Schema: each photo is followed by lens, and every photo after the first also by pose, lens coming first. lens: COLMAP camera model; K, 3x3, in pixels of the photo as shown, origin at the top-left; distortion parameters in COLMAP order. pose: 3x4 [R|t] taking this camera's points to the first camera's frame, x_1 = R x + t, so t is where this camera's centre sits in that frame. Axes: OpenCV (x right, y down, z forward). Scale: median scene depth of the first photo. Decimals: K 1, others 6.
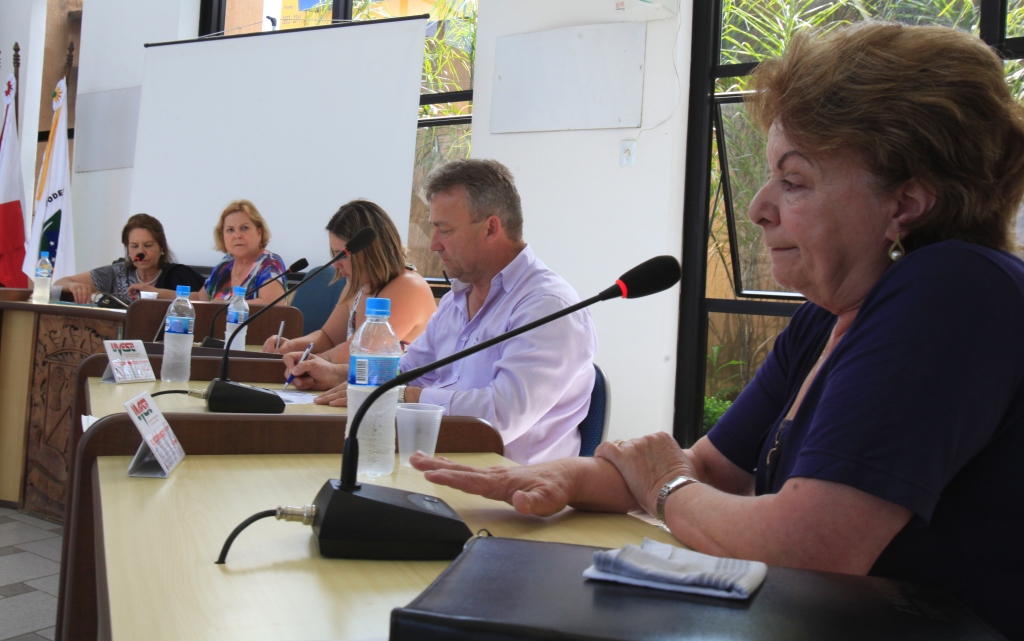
lens RADIAL K [[940.8, 0, 439.4], [0, 940.8, 266.3], [0, 0, 1]] dist [0.000960, 0.061528]
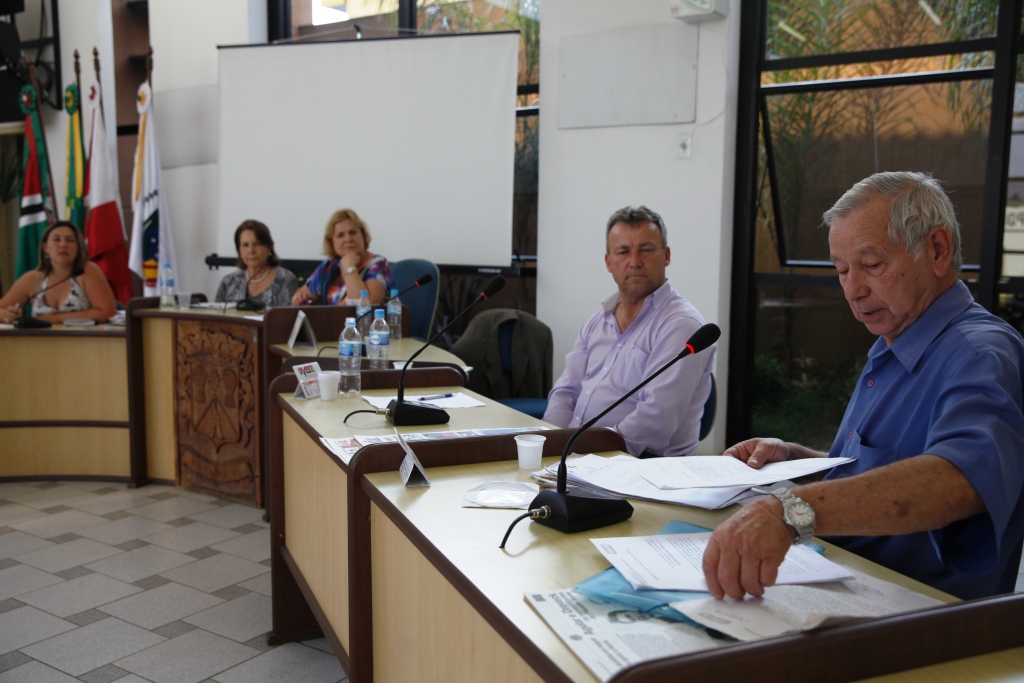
lens RADIAL K [[958.8, 0, 513.4], [0, 958.8, 339.3], [0, 0, 1]] dist [0.004253, 0.000000]
pose [[0.998145, -0.051196, 0.032959, -0.057788], [0.045869, 0.988232, 0.145922, -0.077321], [-0.040041, -0.144140, 0.988747, -0.167590]]
